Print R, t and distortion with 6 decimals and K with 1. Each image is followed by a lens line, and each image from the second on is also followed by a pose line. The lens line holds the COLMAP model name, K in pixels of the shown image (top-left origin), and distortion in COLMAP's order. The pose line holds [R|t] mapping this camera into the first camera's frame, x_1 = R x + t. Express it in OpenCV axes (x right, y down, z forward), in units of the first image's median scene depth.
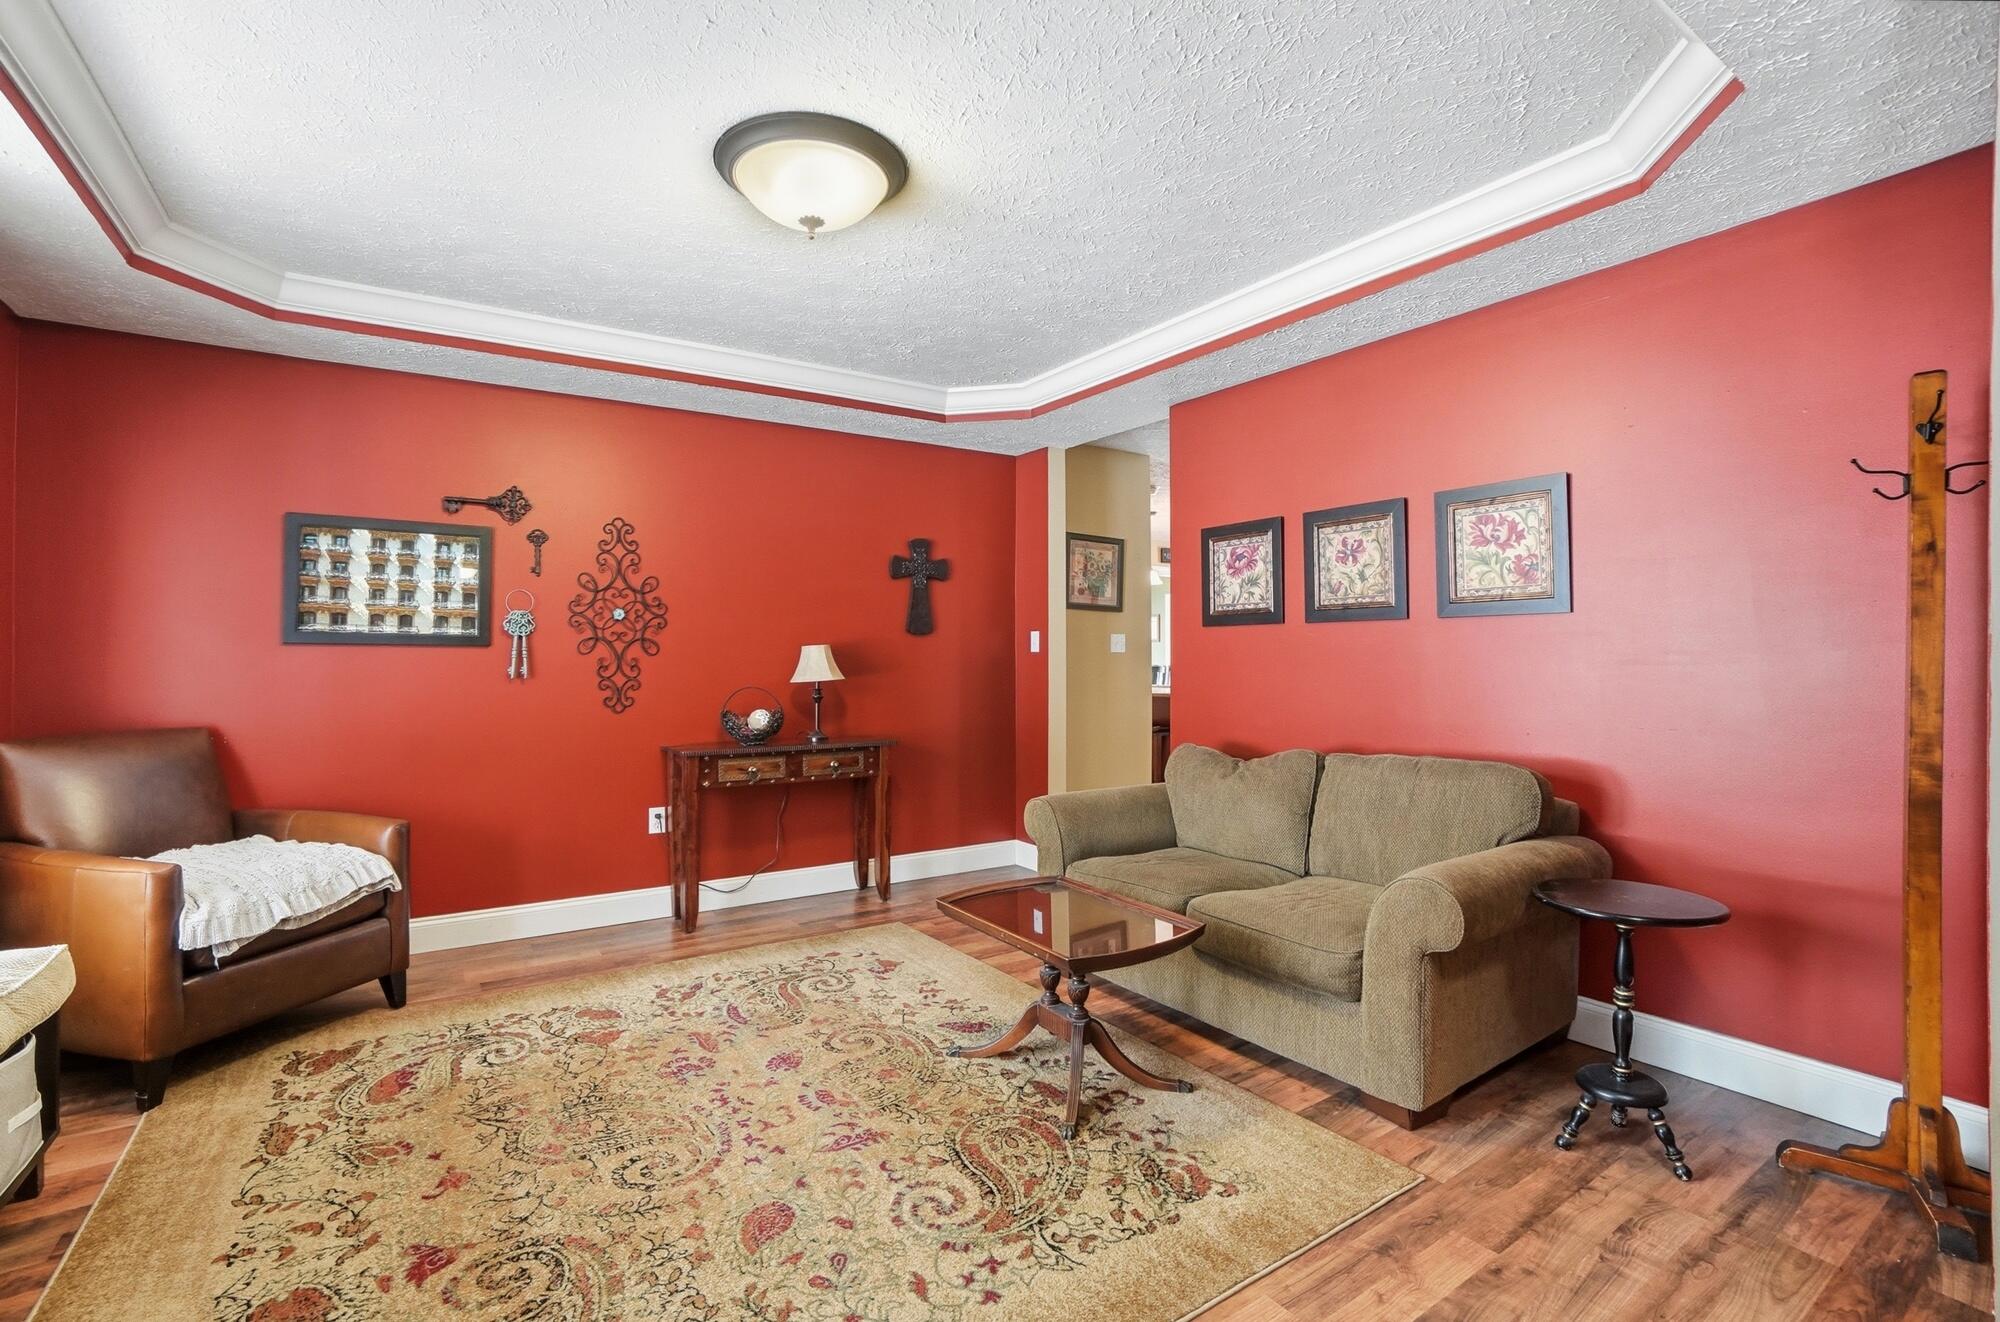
lens RADIAL K [[882.7, 0, 987.8], [0, 882.7, 663.4], [0, 0, 1]] dist [-0.048984, 0.000284]
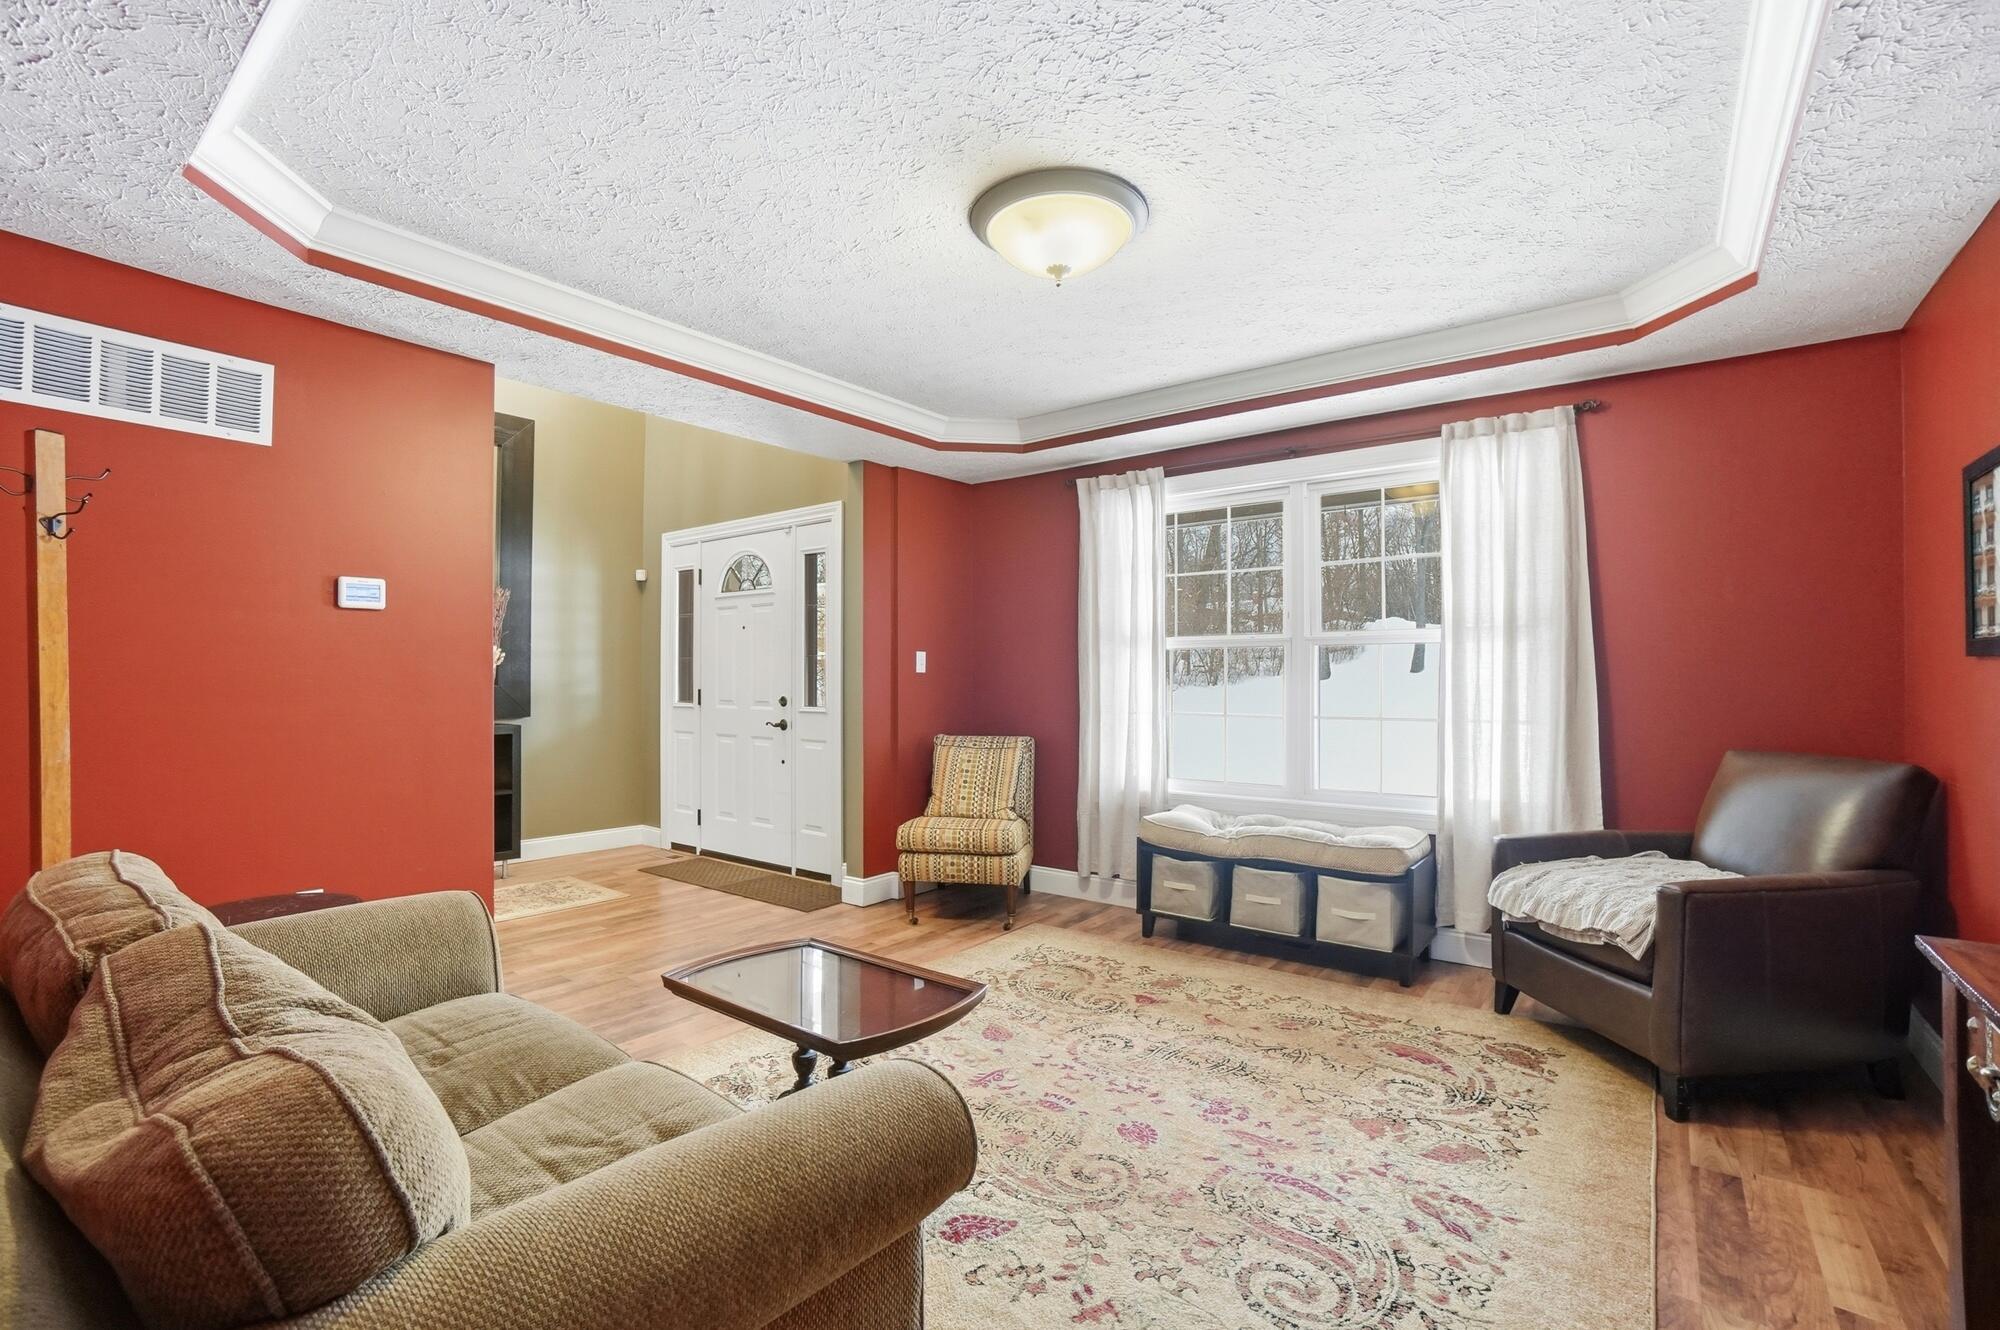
lens RADIAL K [[882.7, 0, 987.8], [0, 882.7, 667.4], [0, 0, 1]] dist [-0.048984, 0.000284]
pose [[-0.947798, -0.002991, -0.318858, 0.202244], [-0.001089, 0.999981, -0.006143, -0.016037], [0.318870, -0.005475, -0.947783, 1.822216]]
